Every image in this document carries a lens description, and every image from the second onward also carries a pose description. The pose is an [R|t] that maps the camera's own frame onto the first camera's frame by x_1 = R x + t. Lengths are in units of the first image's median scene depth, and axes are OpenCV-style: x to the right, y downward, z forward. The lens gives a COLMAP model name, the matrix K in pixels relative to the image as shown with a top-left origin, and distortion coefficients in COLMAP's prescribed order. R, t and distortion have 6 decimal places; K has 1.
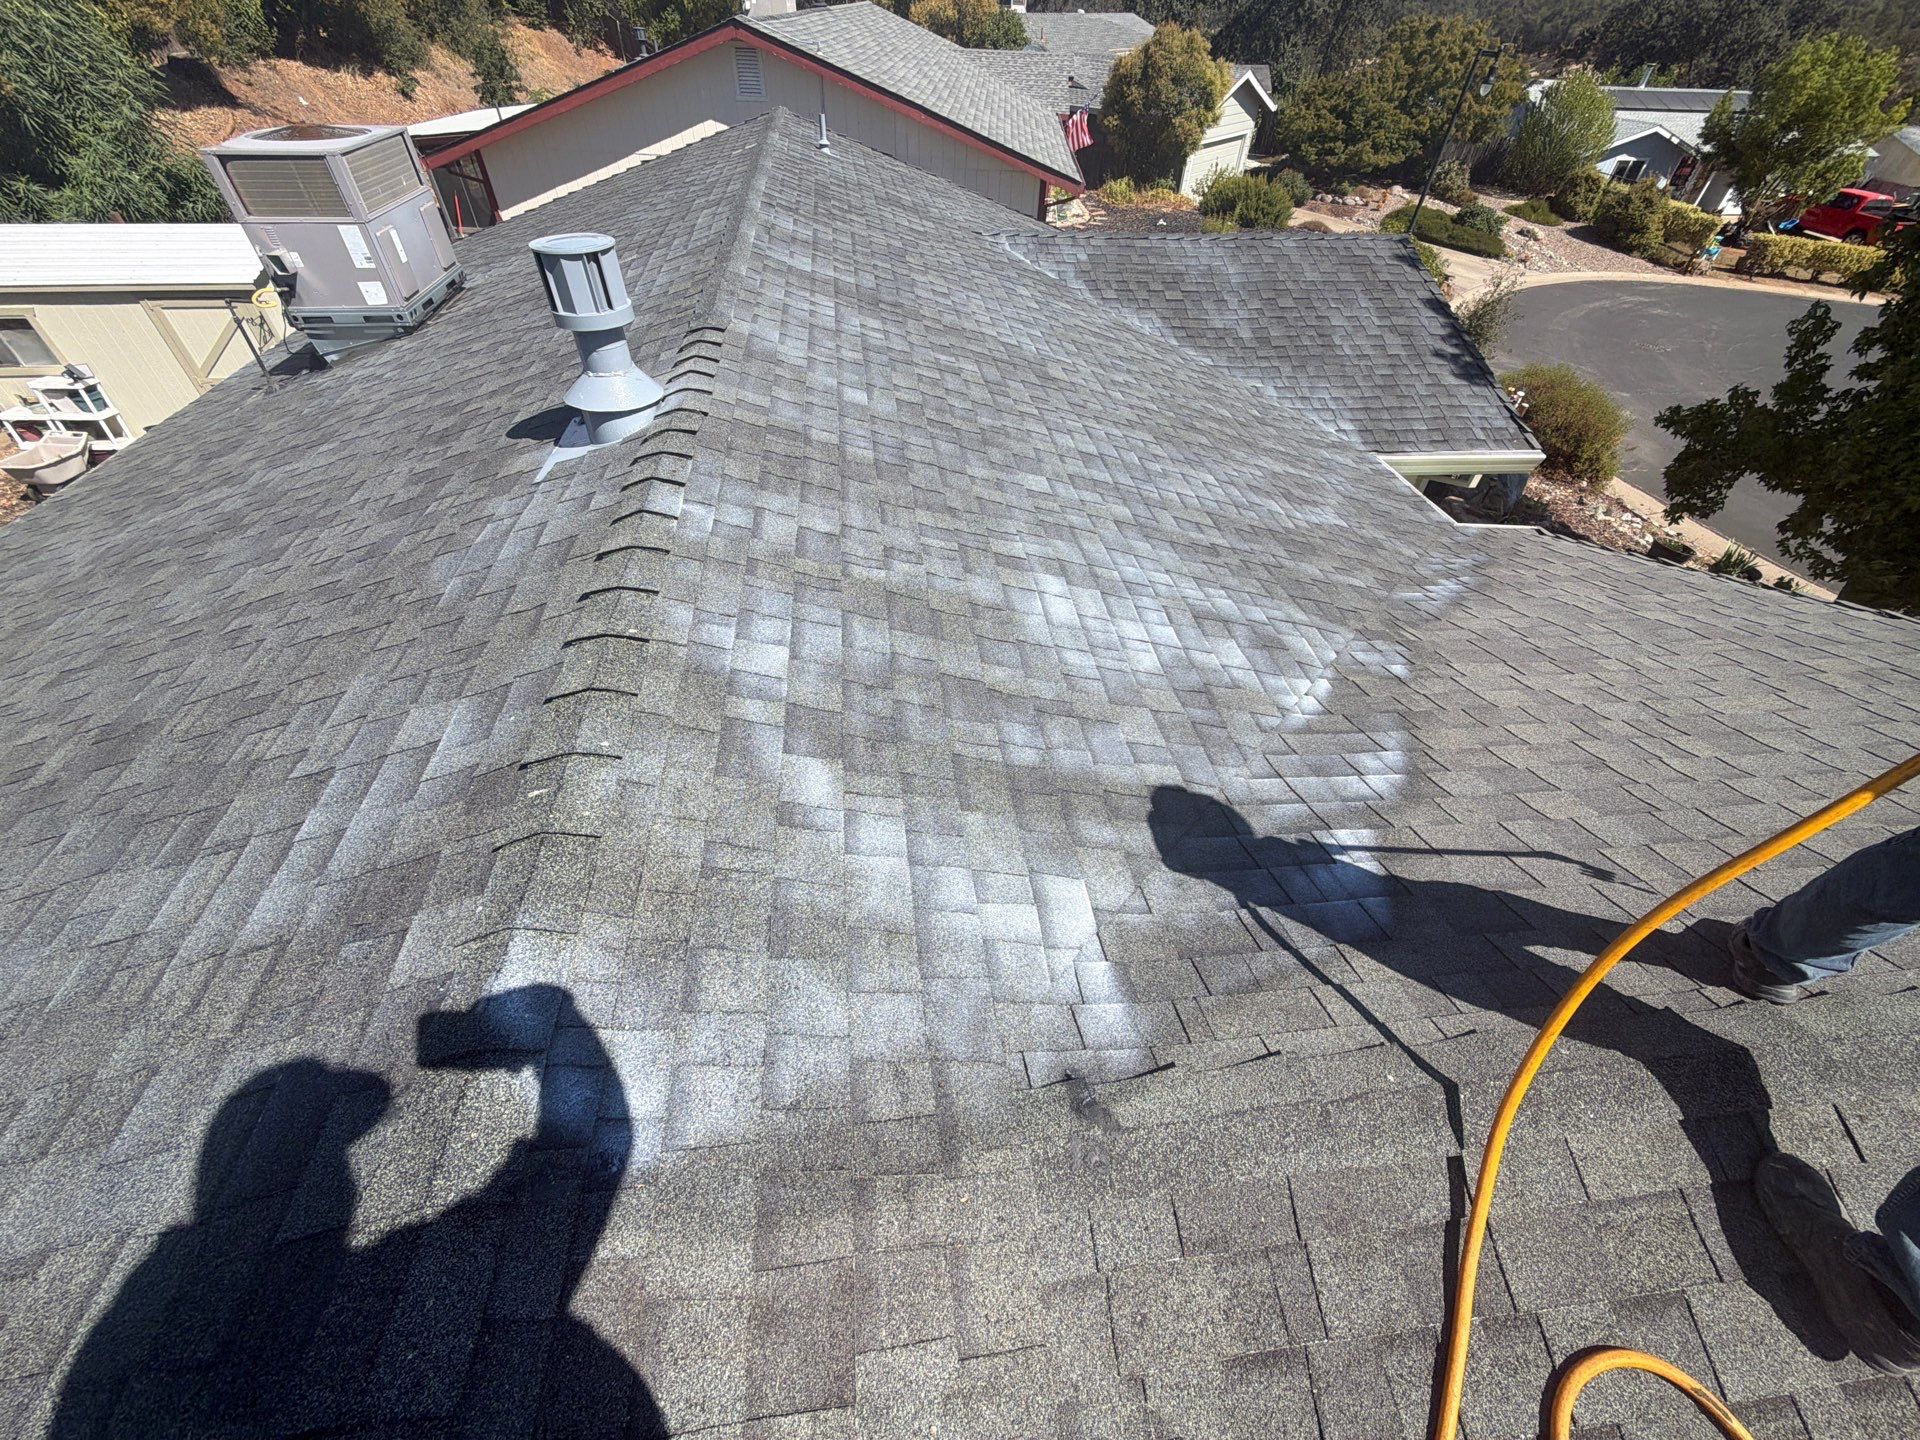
lens RADIAL K [[761.1, 0, 960.0], [0, 761.1, 720.0], [0, 0, 1]] dist [-0.000410, 0.000574]
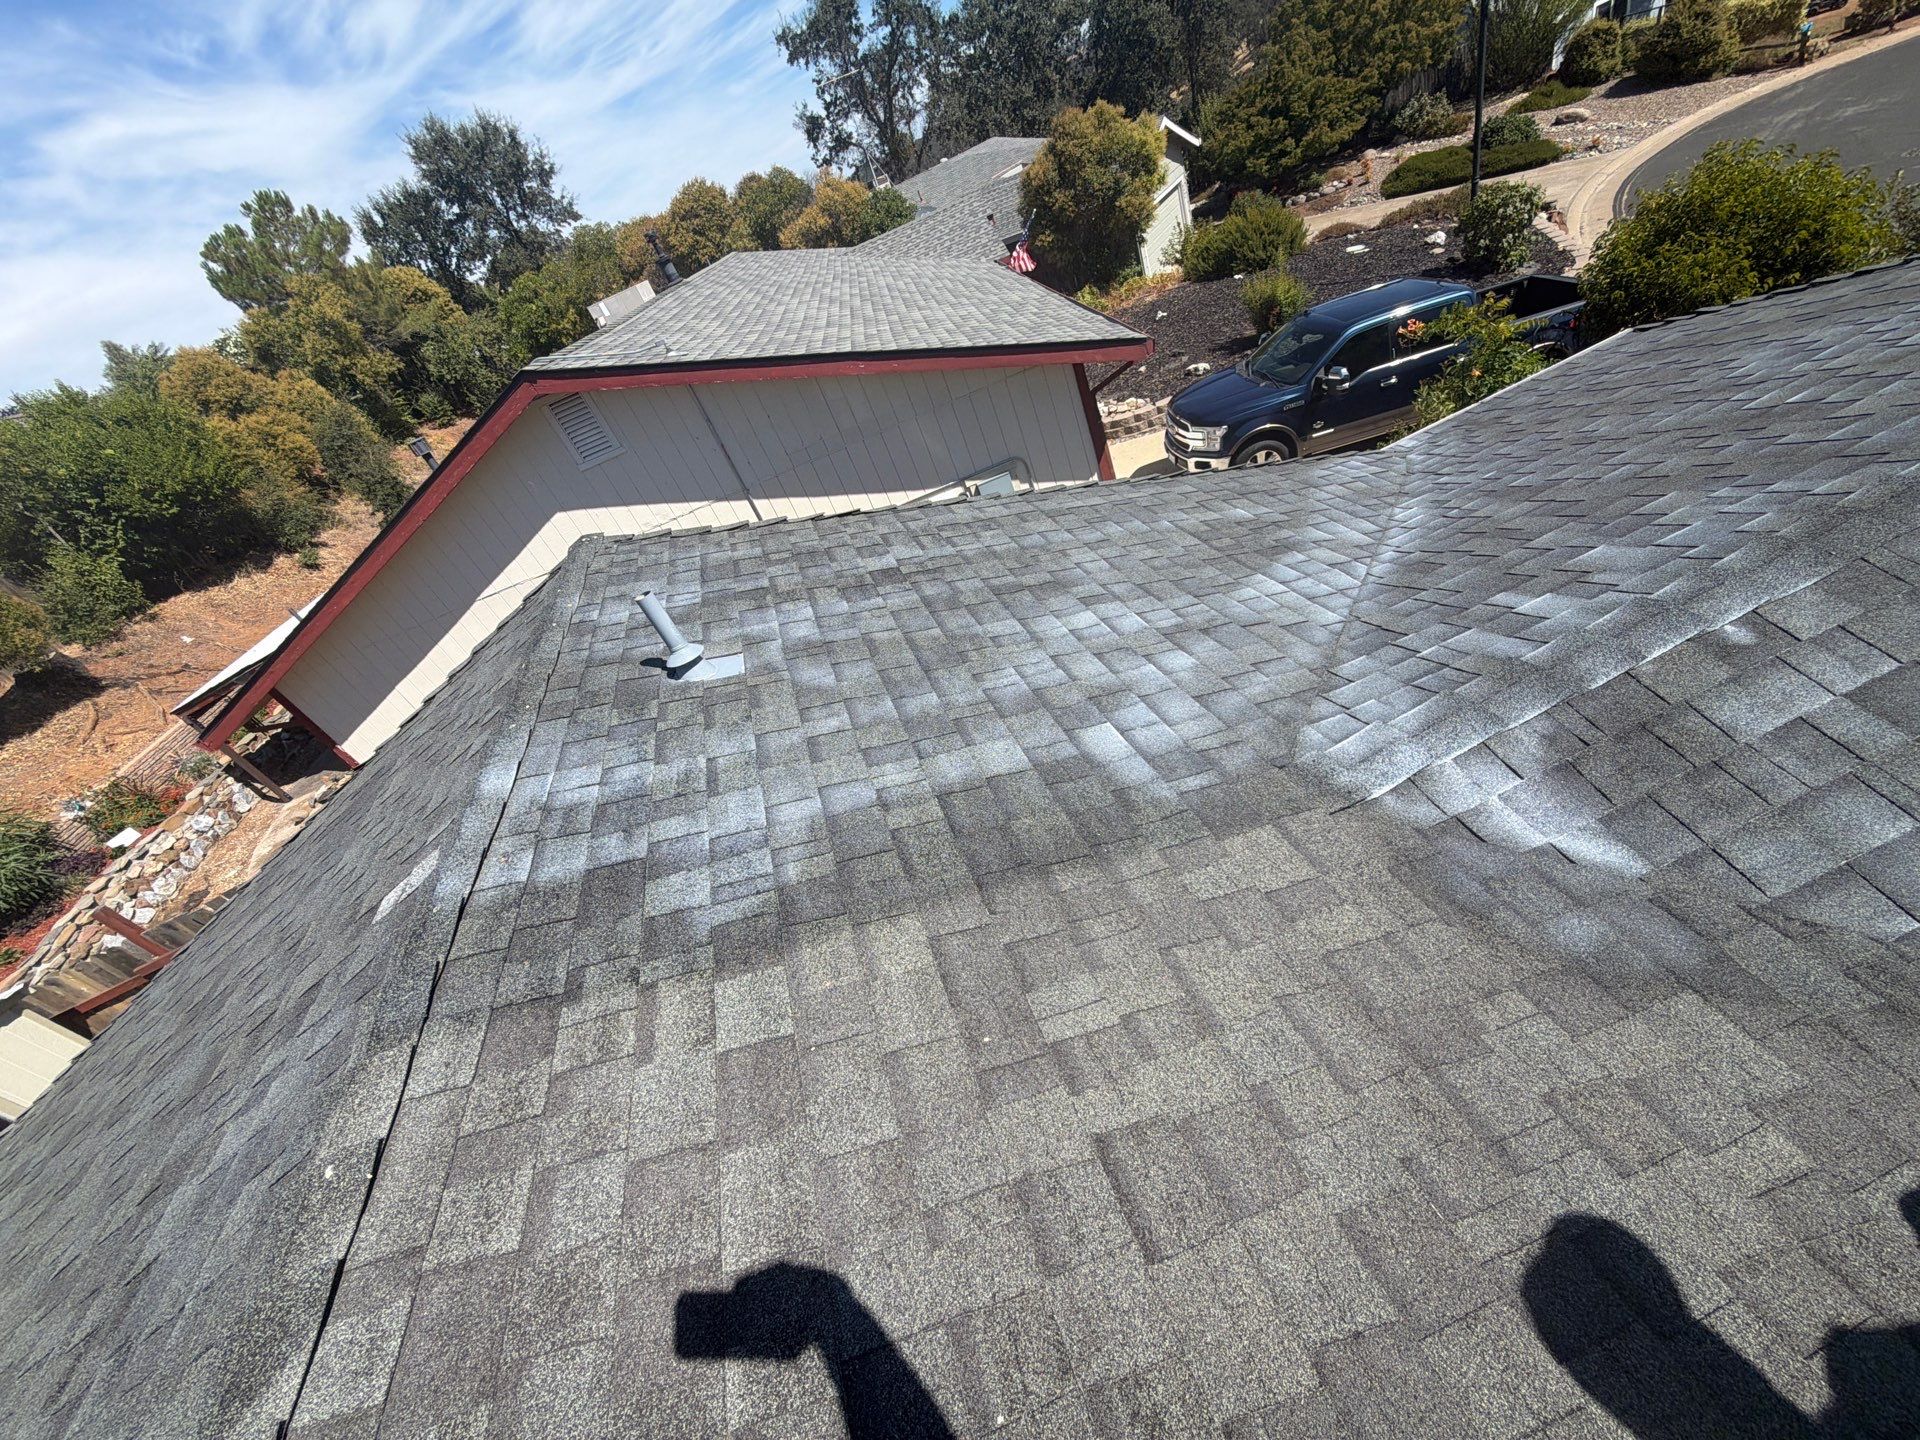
lens RADIAL K [[764.5, 0, 960.0], [0, 764.5, 720.0], [0, 0, 1]] dist [0.002971, -0.000568]
pose [[0.914622, -0.395059, -0.085992, -0.015407], [0.378289, 0.911248, -0.162863, -0.177625], [0.142701, 0.116428, 0.982894, 0.195708]]
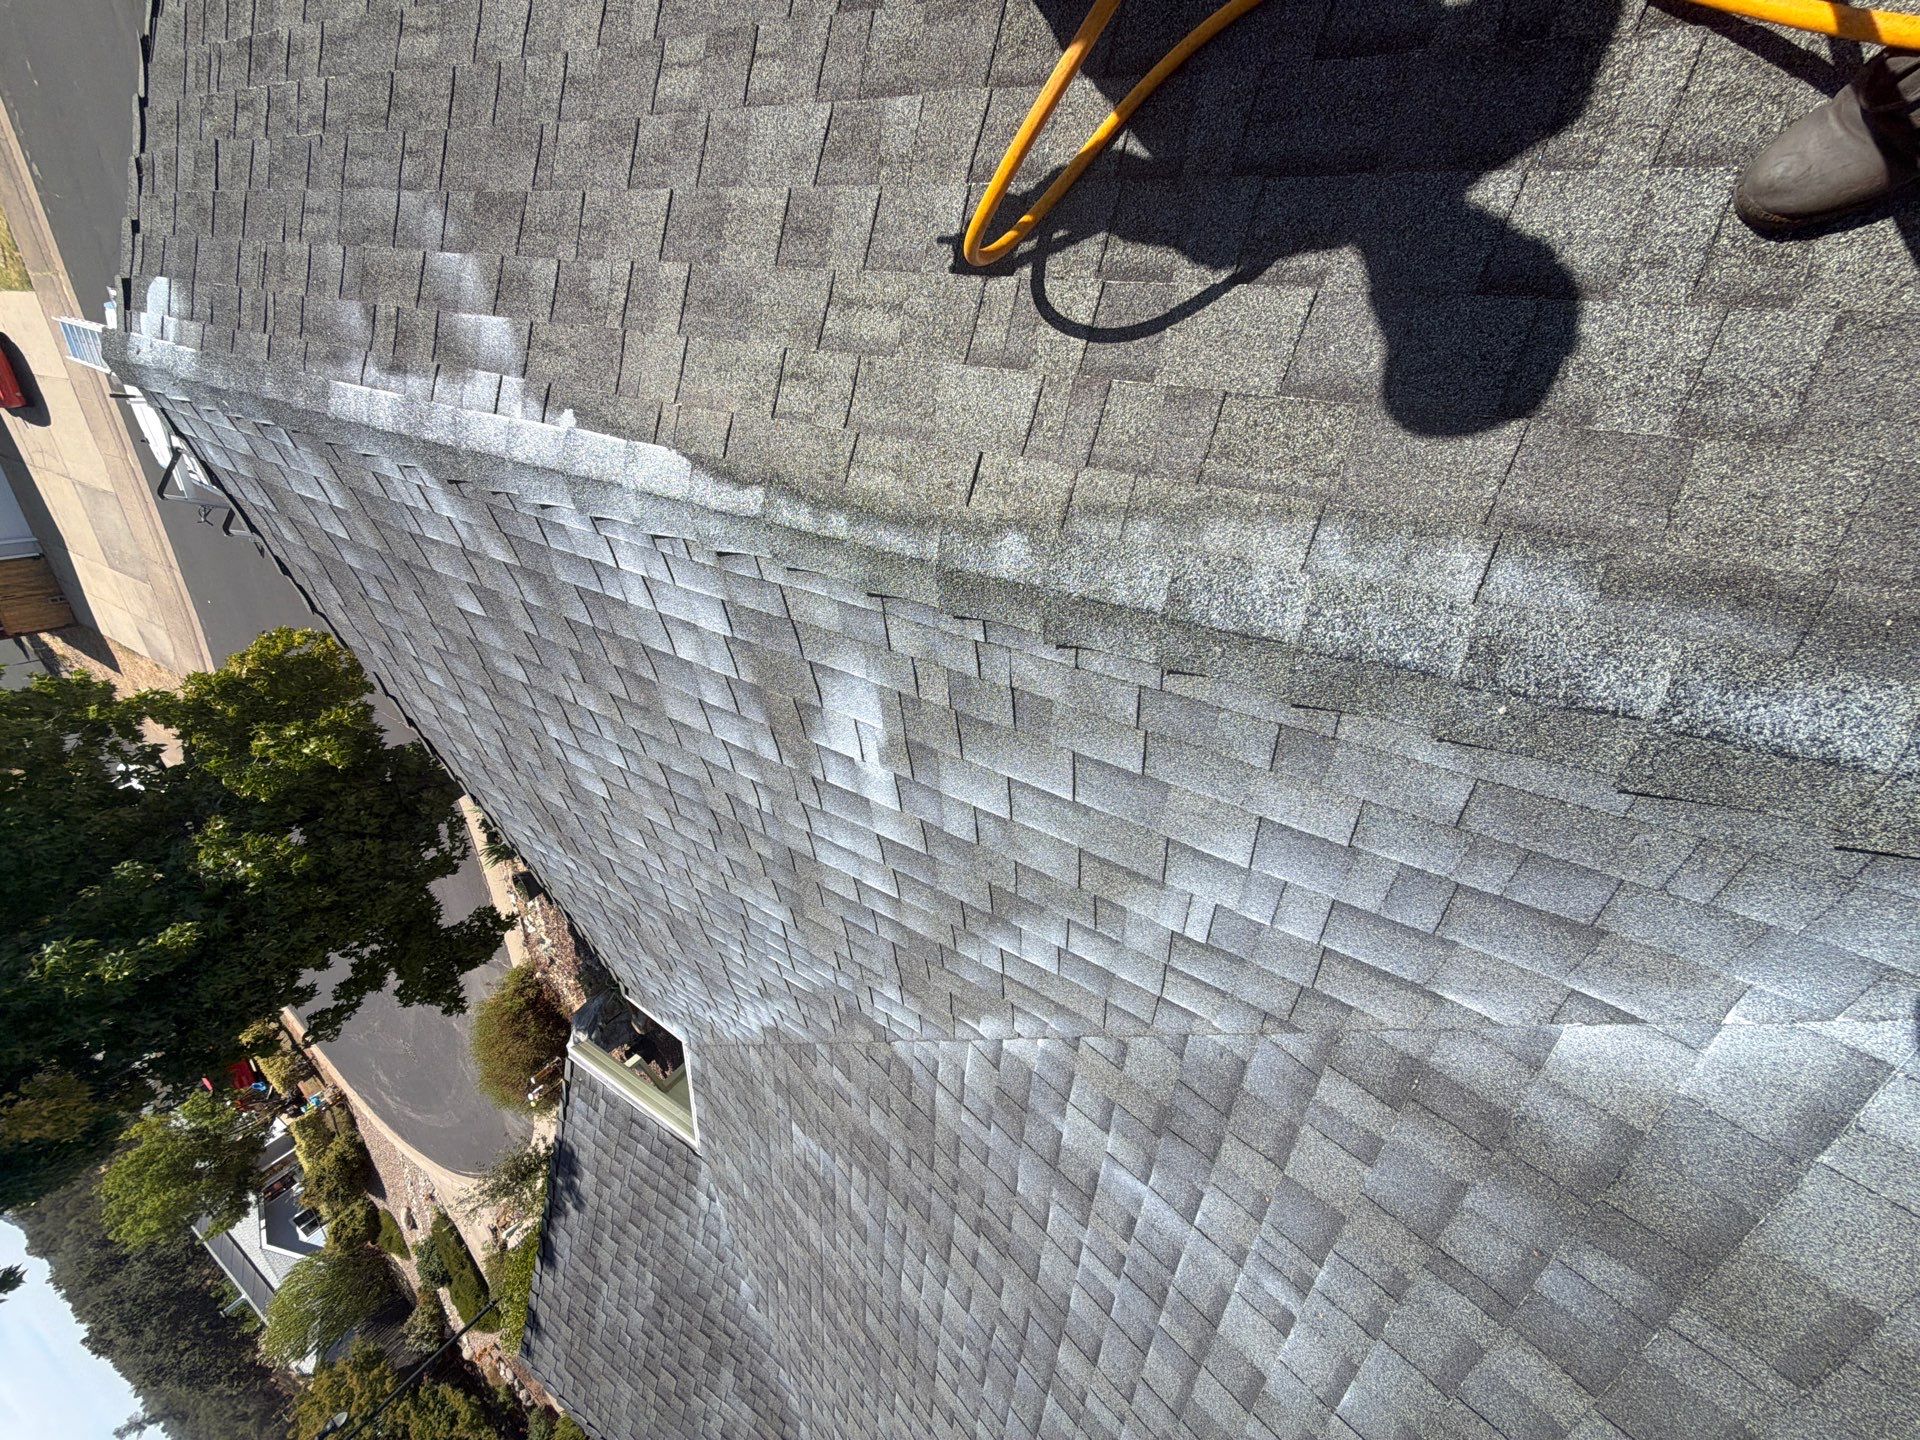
lens RADIAL K [[760.2, 0, 960.0], [0, 760.2, 720.0], [0, 0, 1]] dist [-0.004621, 0.002522]
pose [[-0.863013, -0.371718, 0.342102, 0.037787], [0.463644, -0.851710, 0.244181, 0.002691], [0.200605, 0.369345, 0.907382, 0.012924]]
